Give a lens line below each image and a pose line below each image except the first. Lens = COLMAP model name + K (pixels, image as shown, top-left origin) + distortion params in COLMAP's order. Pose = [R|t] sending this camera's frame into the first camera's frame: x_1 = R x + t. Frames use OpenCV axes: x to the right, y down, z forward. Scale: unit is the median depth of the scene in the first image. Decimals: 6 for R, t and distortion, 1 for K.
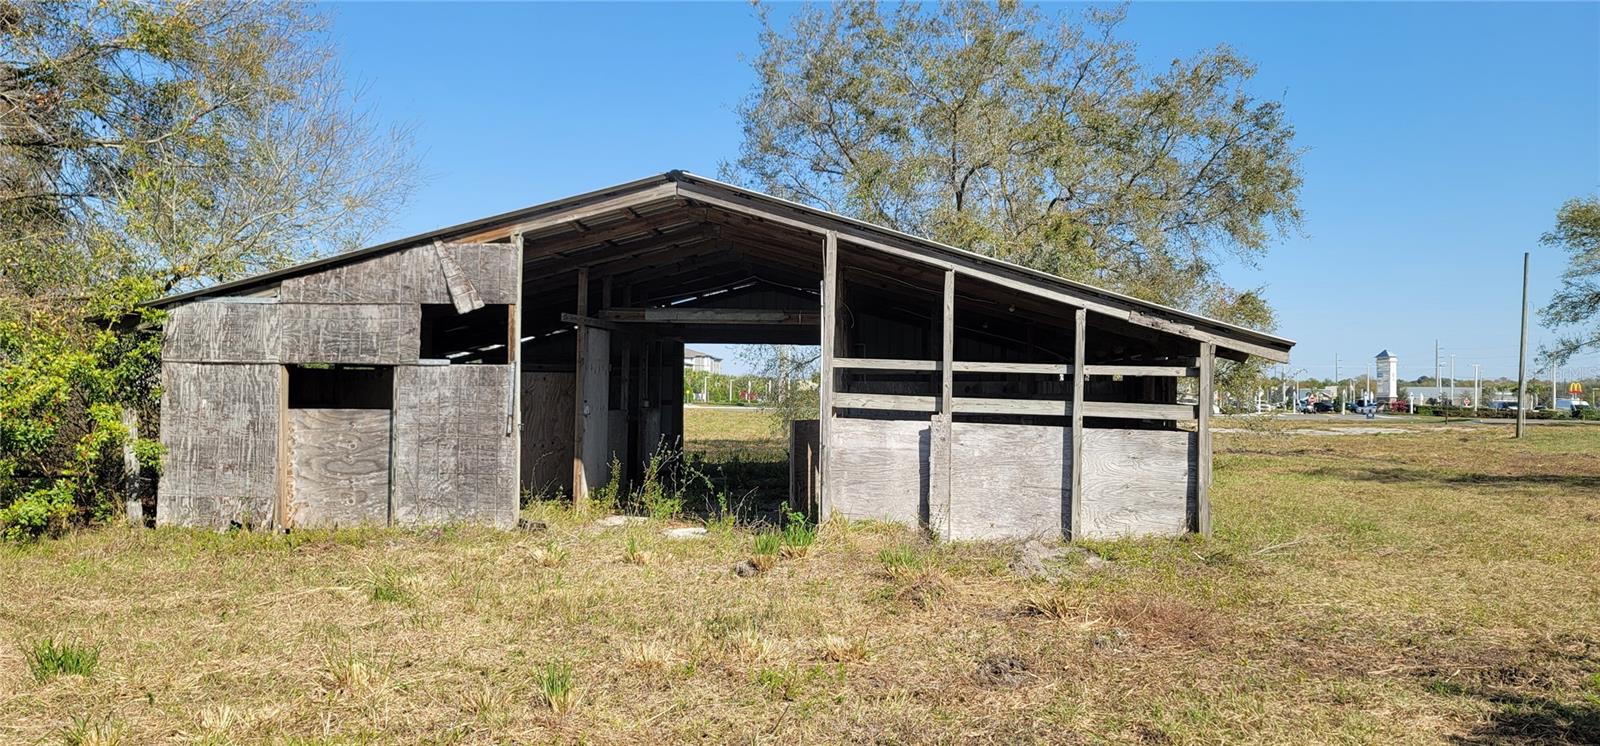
lens RADIAL K [[1206.7, 0, 802.6], [0, 1206.7, 369.1], [0, 0, 1]] dist [0.073111, -0.038726]
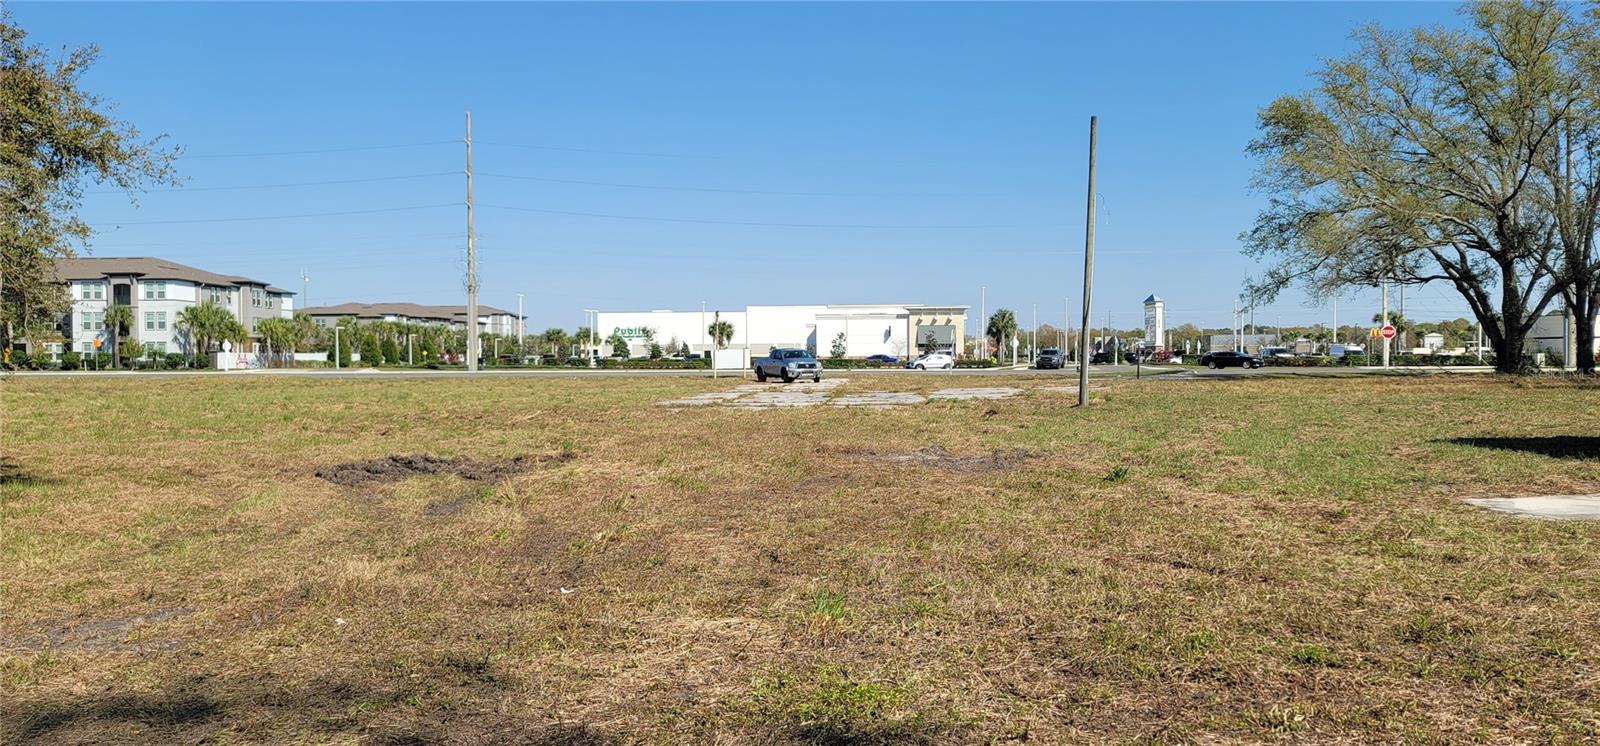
lens RADIAL K [[1206.7, 0, 807.7], [0, 1206.7, 372.2], [0, 0, 1]] dist [0.073111, -0.038726]
pose [[0.993640, -0.019392, 0.110924, 0.522812], [0.015297, 0.999174, 0.037642, 0.018729], [-0.111562, -0.035706, 0.993116, 0.544469]]
